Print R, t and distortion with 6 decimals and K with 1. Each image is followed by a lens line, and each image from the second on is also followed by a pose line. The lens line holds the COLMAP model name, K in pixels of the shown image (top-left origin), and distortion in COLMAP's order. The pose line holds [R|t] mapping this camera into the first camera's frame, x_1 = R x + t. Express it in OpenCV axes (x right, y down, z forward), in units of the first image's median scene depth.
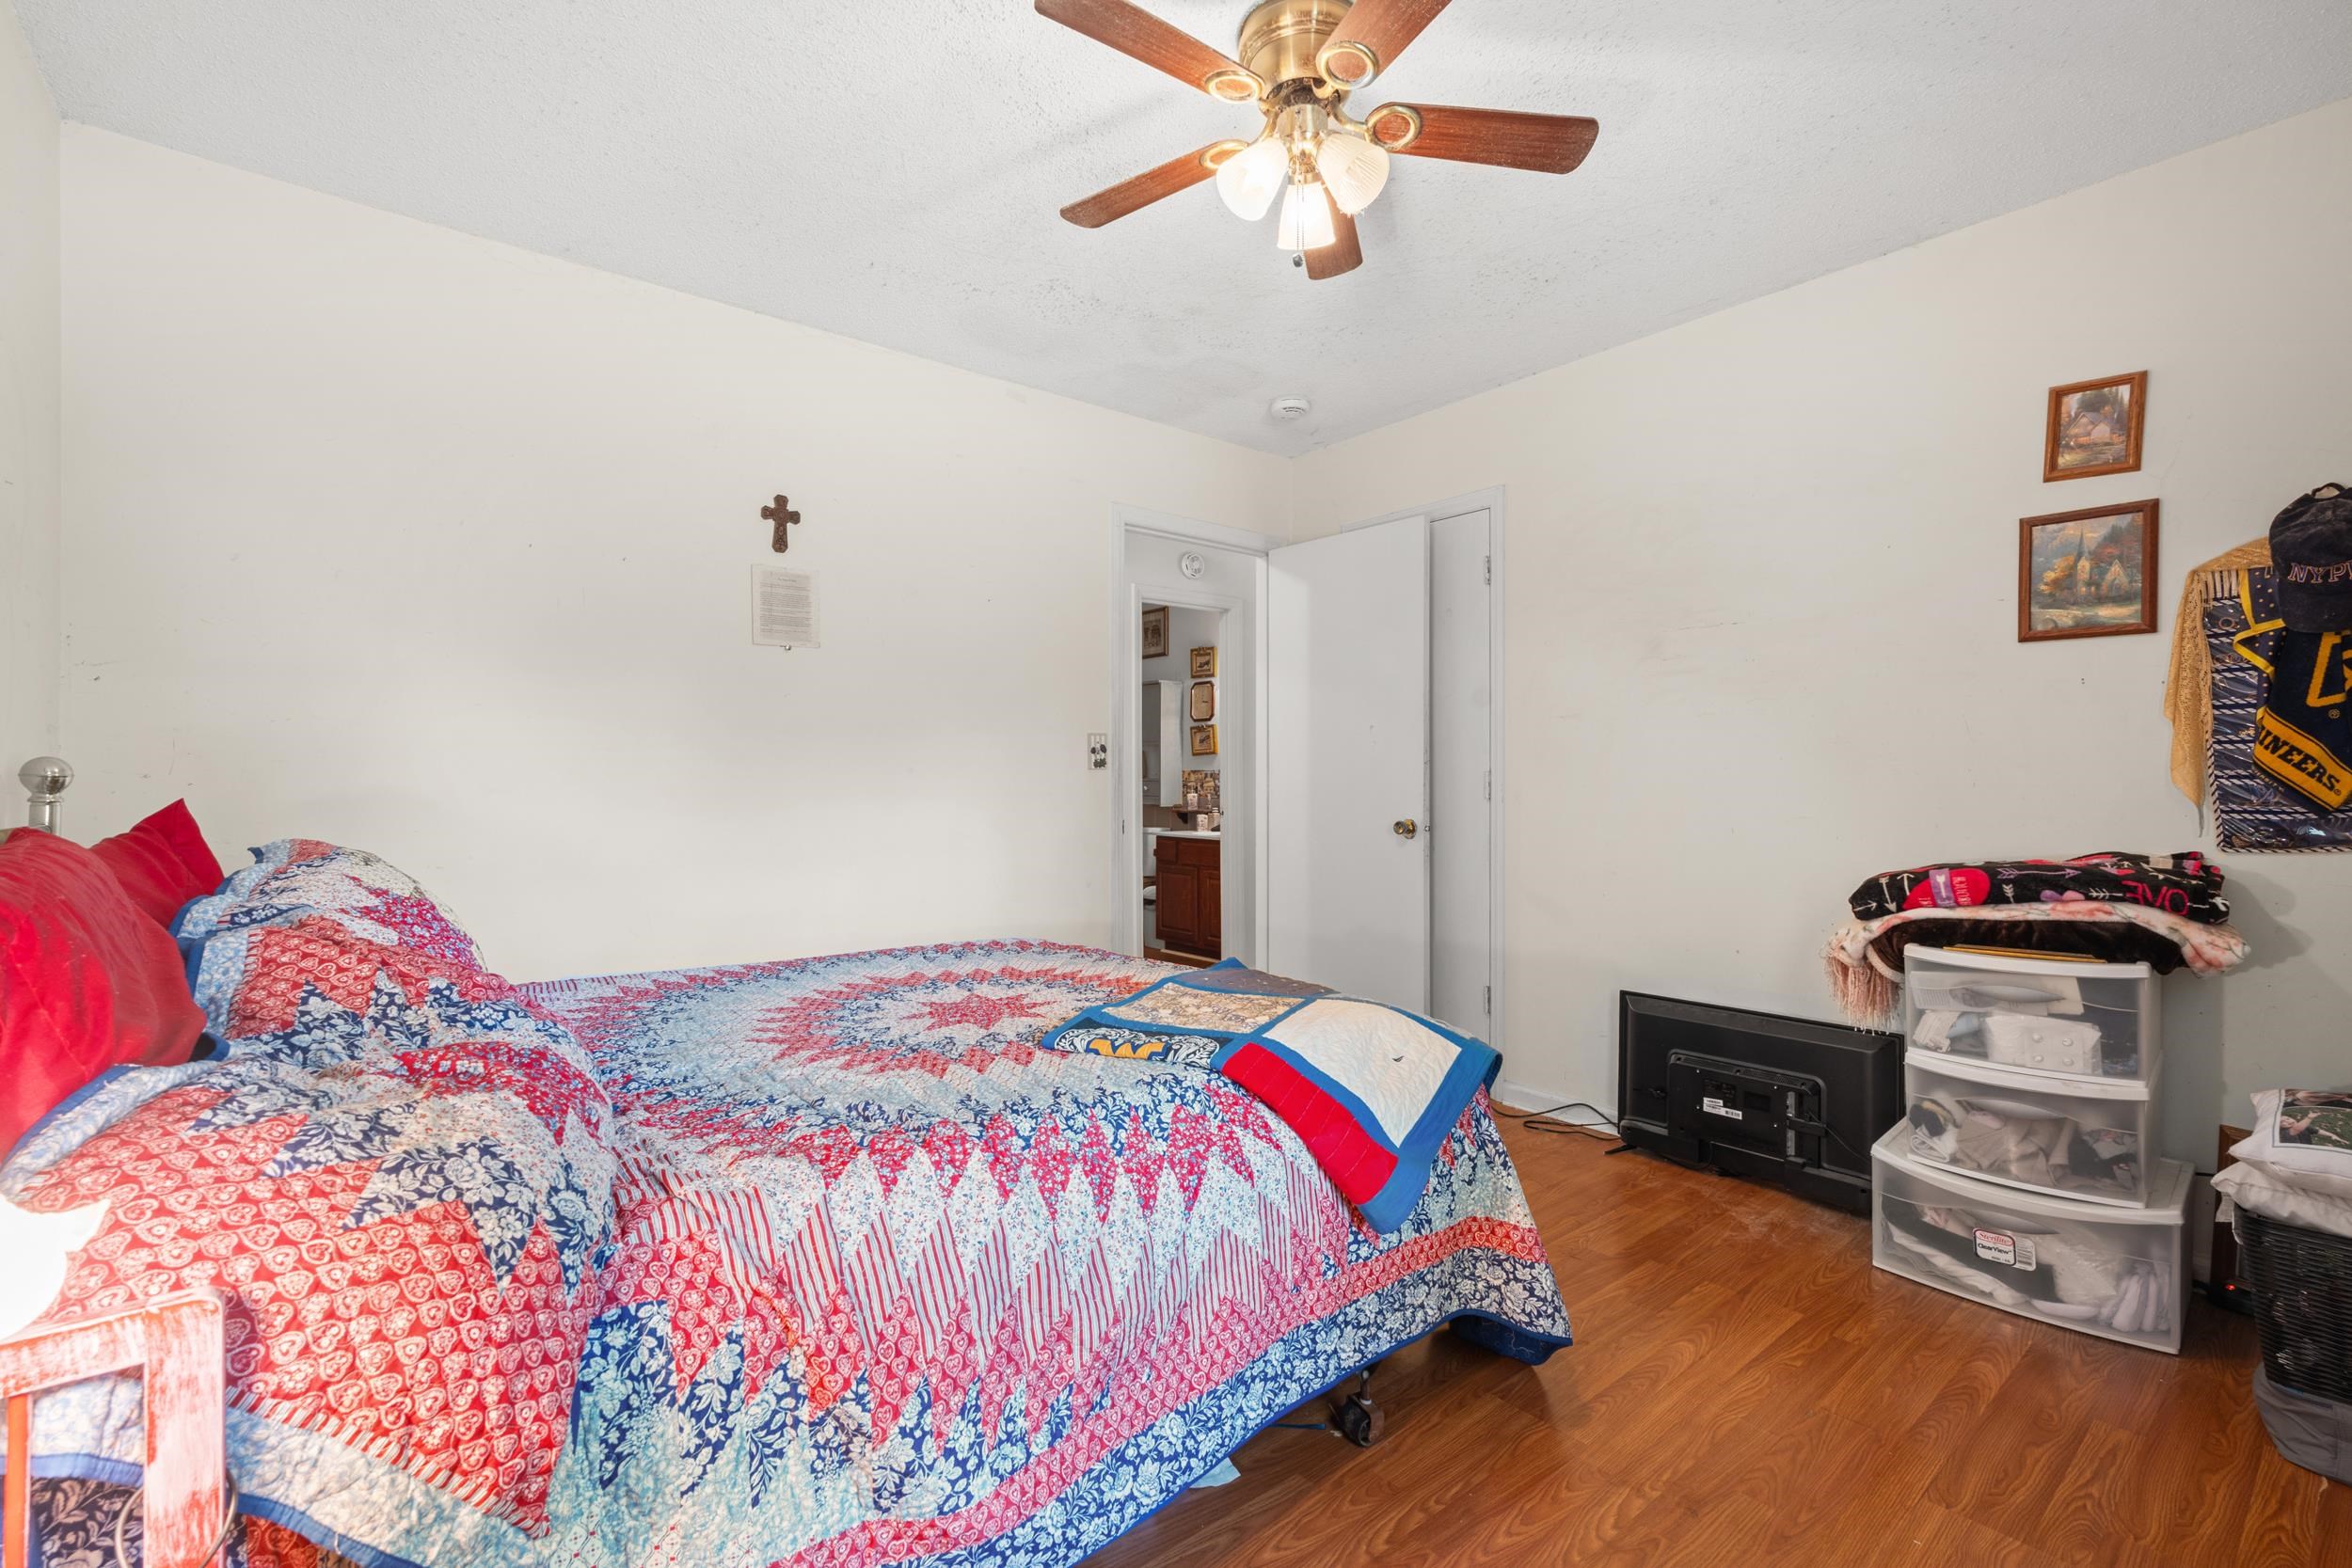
lens RADIAL K [[1032.8, 0, 1176.8], [0, 1032.8, 783.4], [0, 0, 1]] dist [-0.005596, -0.000338]
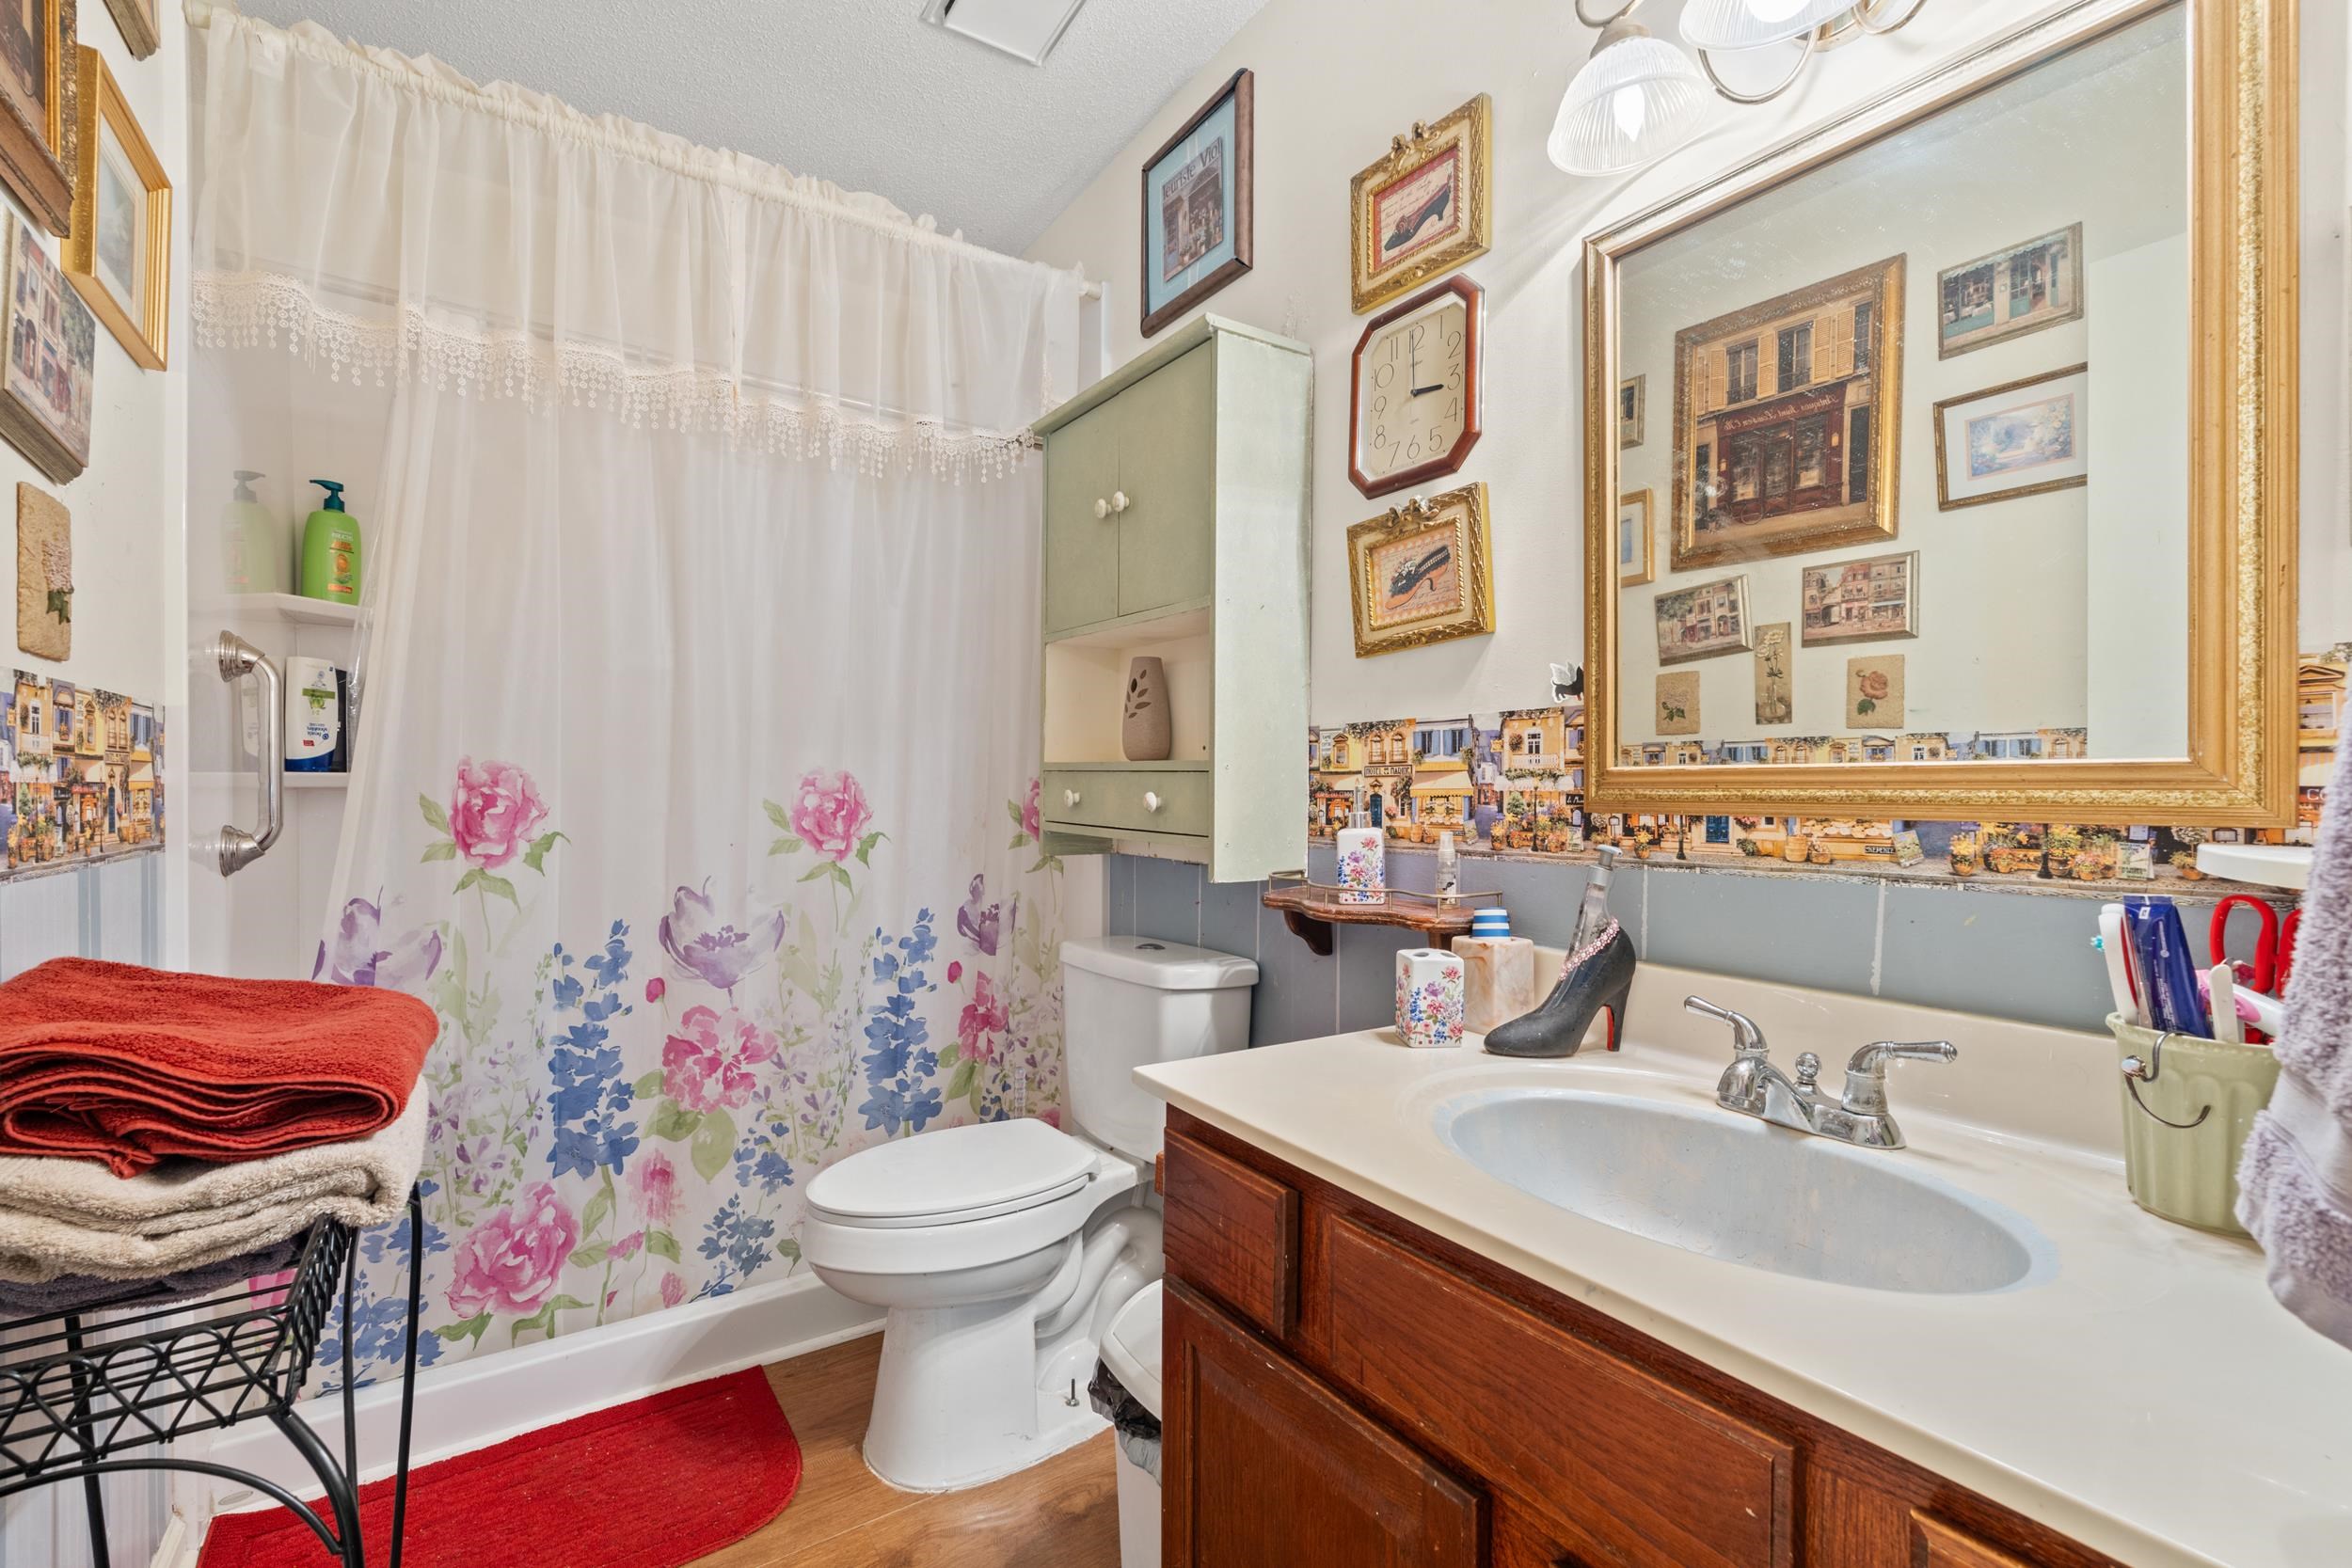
lens RADIAL K [[1032.8, 0, 1177.3], [0, 1032.8, 783.5], [0, 0, 1]] dist [-0.005596, -0.000338]
pose [[0.996088, 0.009467, -0.087855, -0.003705], [-0.009926, 0.999939, -0.004781, 0.001796], [0.087805, 0.005635, 0.996122, 0.780113]]
